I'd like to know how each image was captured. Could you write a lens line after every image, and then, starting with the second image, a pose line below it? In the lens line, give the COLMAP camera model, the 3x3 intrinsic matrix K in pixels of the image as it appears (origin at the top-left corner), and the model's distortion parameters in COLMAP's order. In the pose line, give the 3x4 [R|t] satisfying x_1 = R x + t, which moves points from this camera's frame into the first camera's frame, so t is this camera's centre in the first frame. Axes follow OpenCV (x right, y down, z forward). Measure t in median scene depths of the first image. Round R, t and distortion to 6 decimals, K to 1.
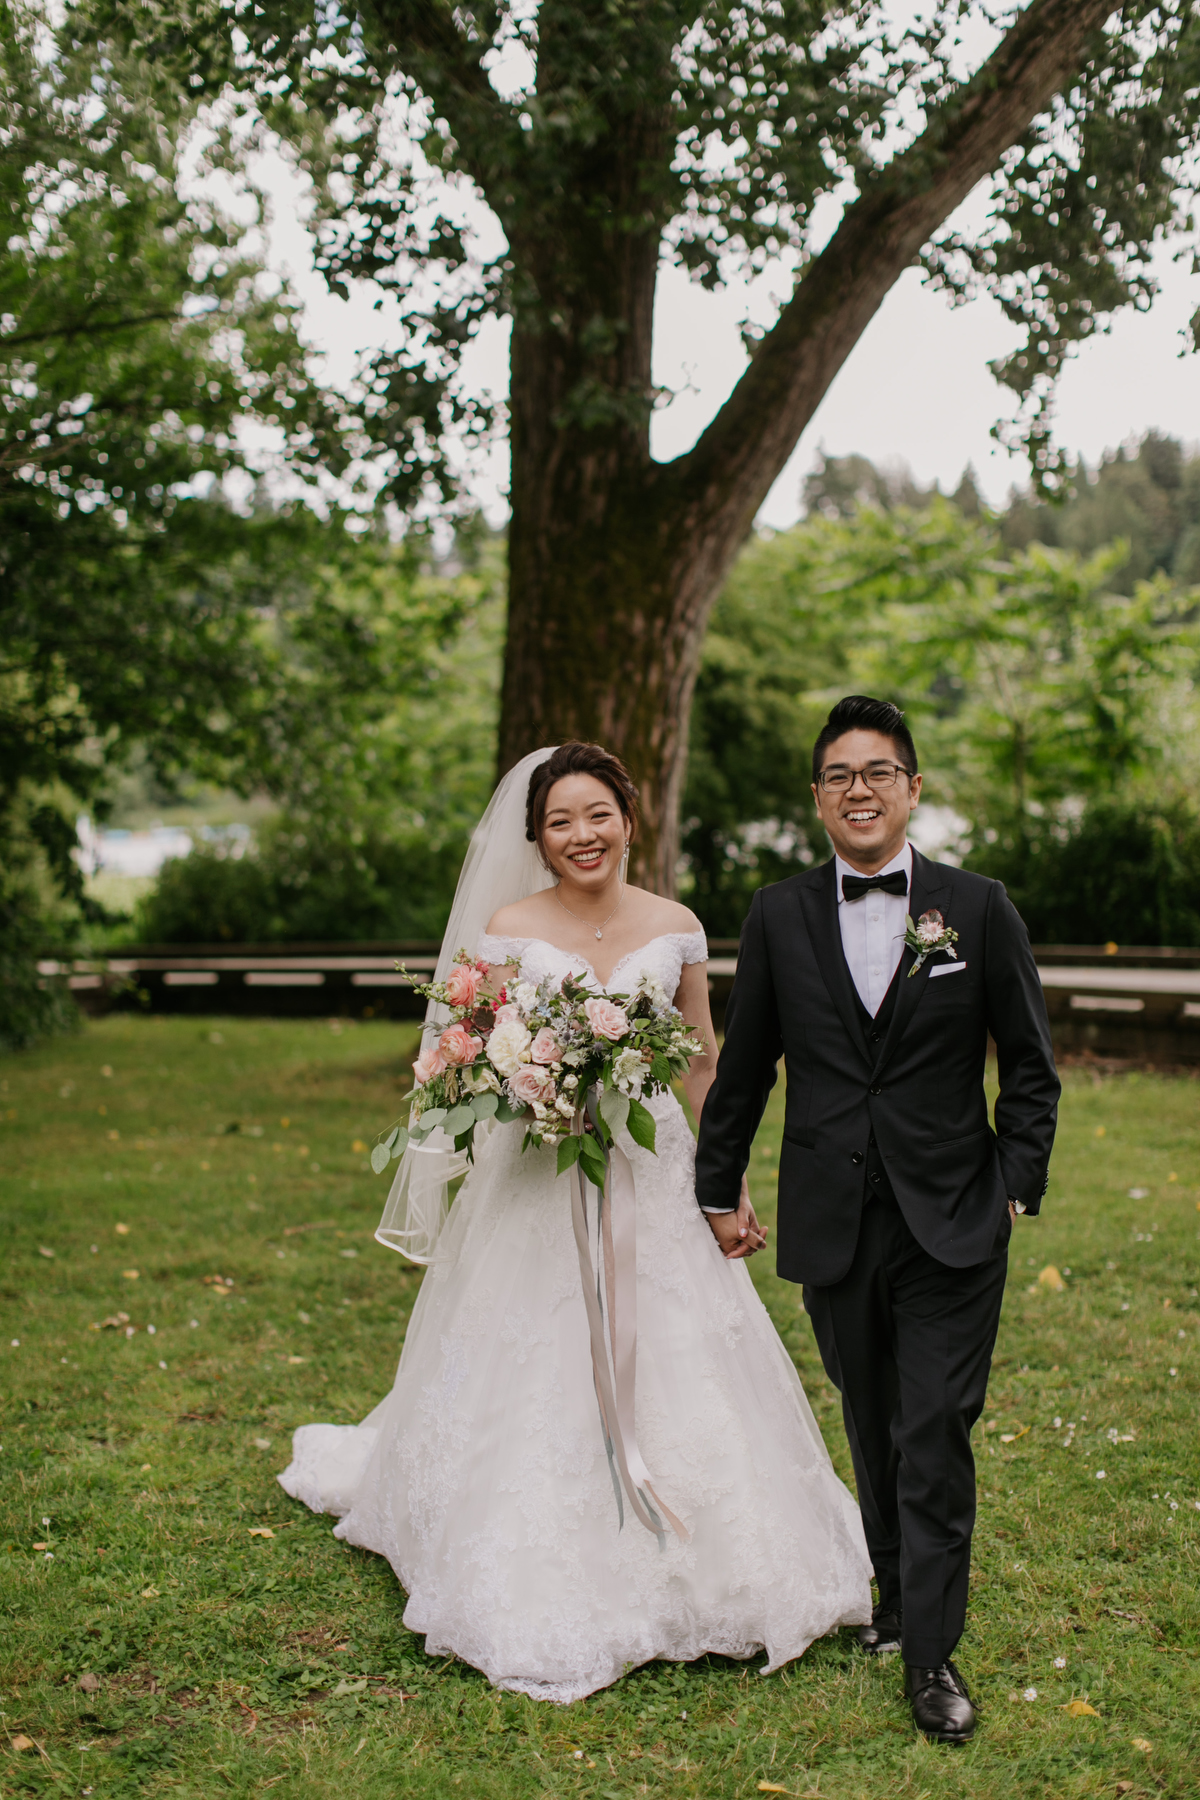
lens RADIAL K [[2555.8, 0, 600.0], [0, 2555.8, 900.0], [0, 0, 1]] dist [0.024402, 0.020947]
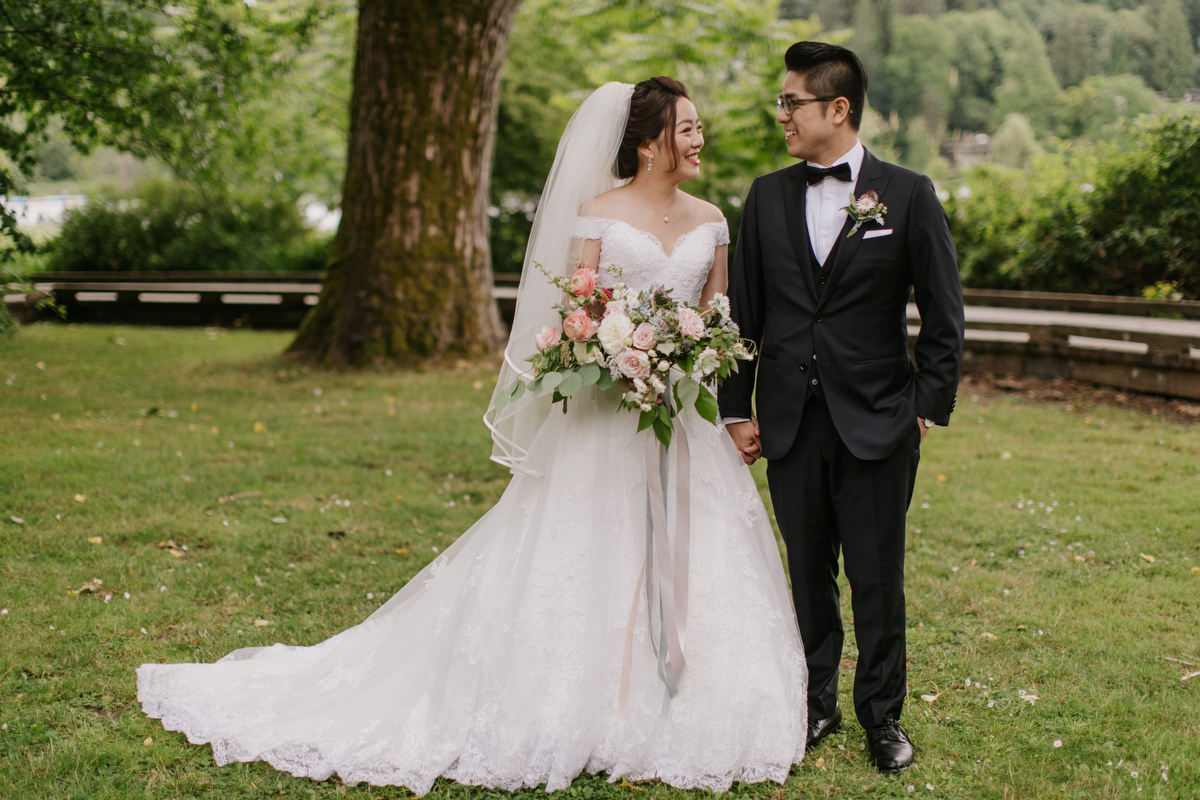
lens RADIAL K [[1703.9, 0, 600.0], [0, 1703.9, 400.0], [0, 0, 1]] dist [0.024402, 0.020947]
pose [[0.989985, 0.005508, 0.141066, -0.036122], [-0.017539, 0.996296, 0.084182, 0.006890], [-0.140080, -0.085813, 0.986415, 0.111678]]
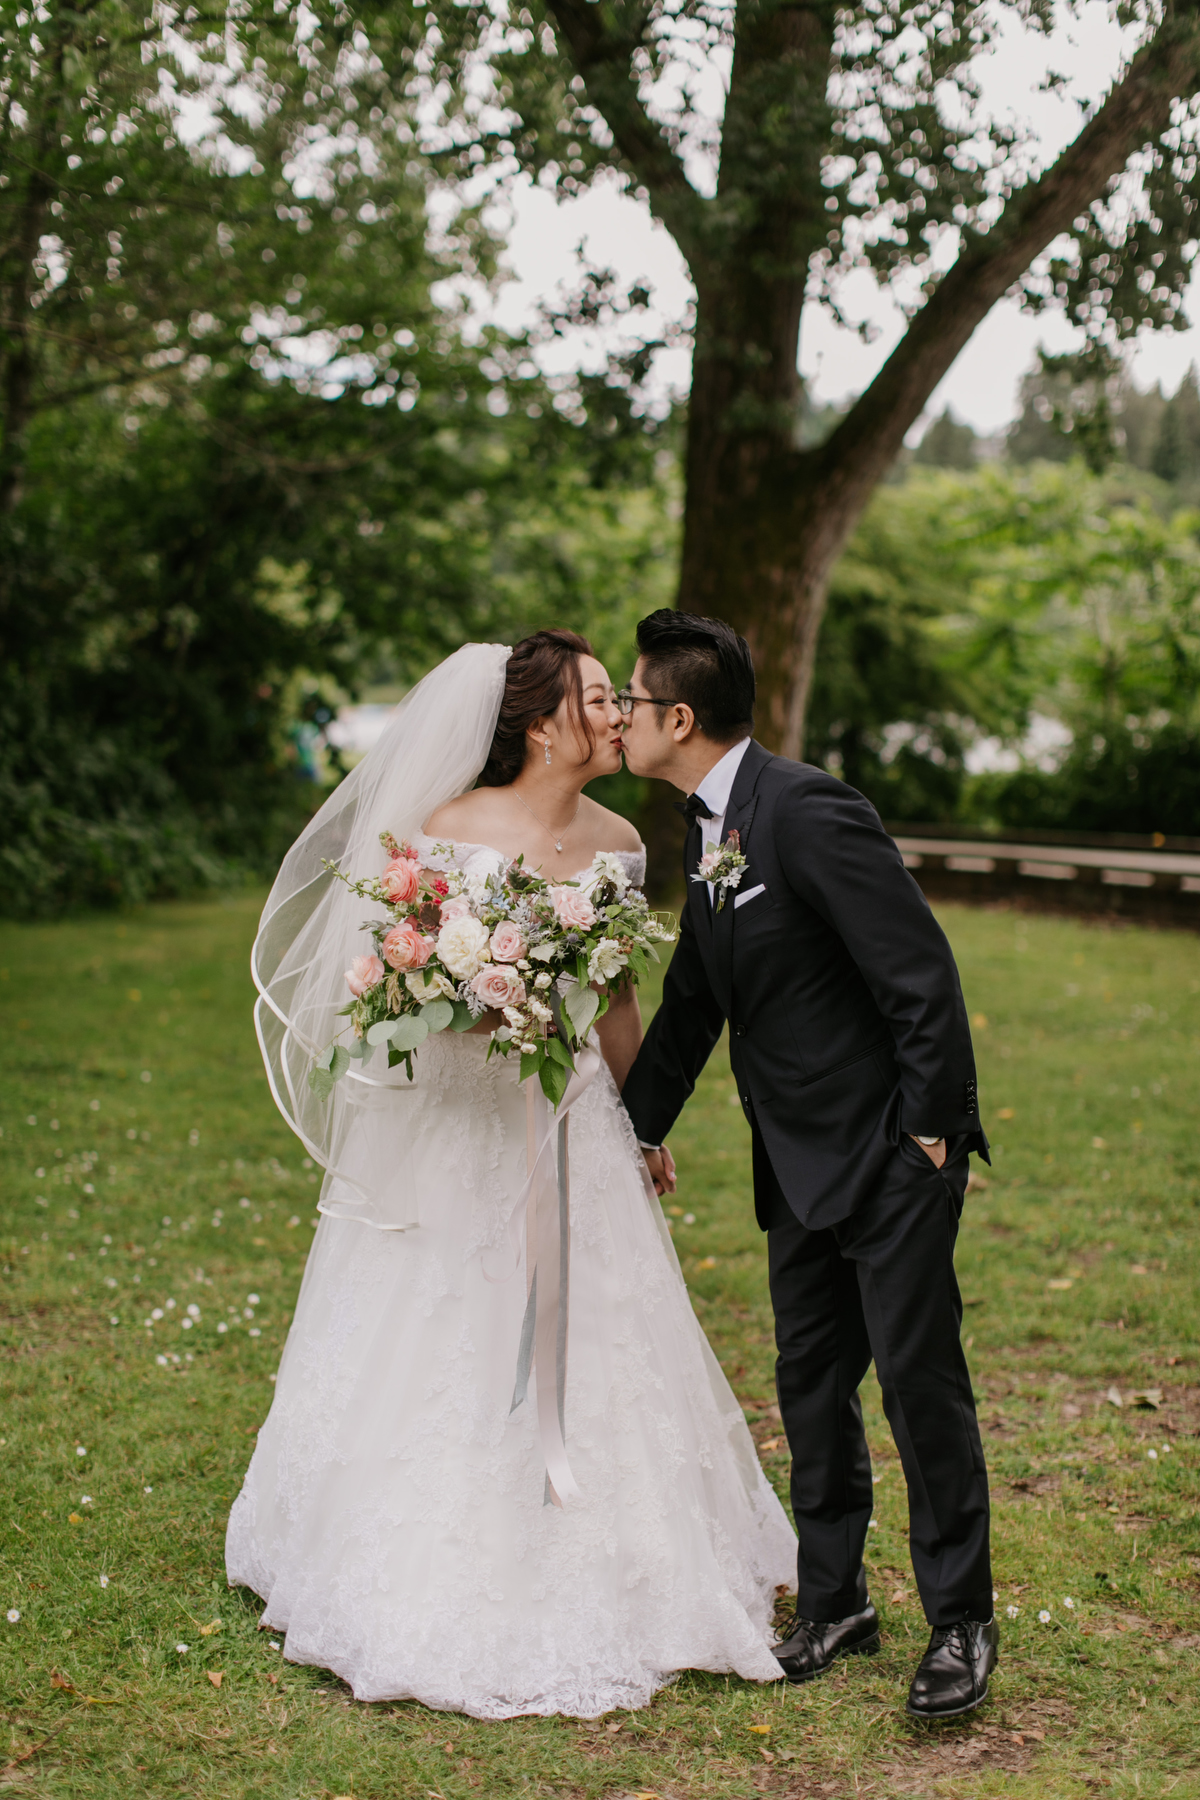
lens RADIAL K [[2608.0, 0, 598.6], [0, 2608.0, 861.9], [0, 0, 1]] dist [-0.002296, -0.041544]
pose [[0.996289, 0.043054, -0.074524, 0.029396], [-0.041026, 0.998751, 0.028532, 0.005799], [0.075660, -0.025368, 0.996811, -0.352283]]
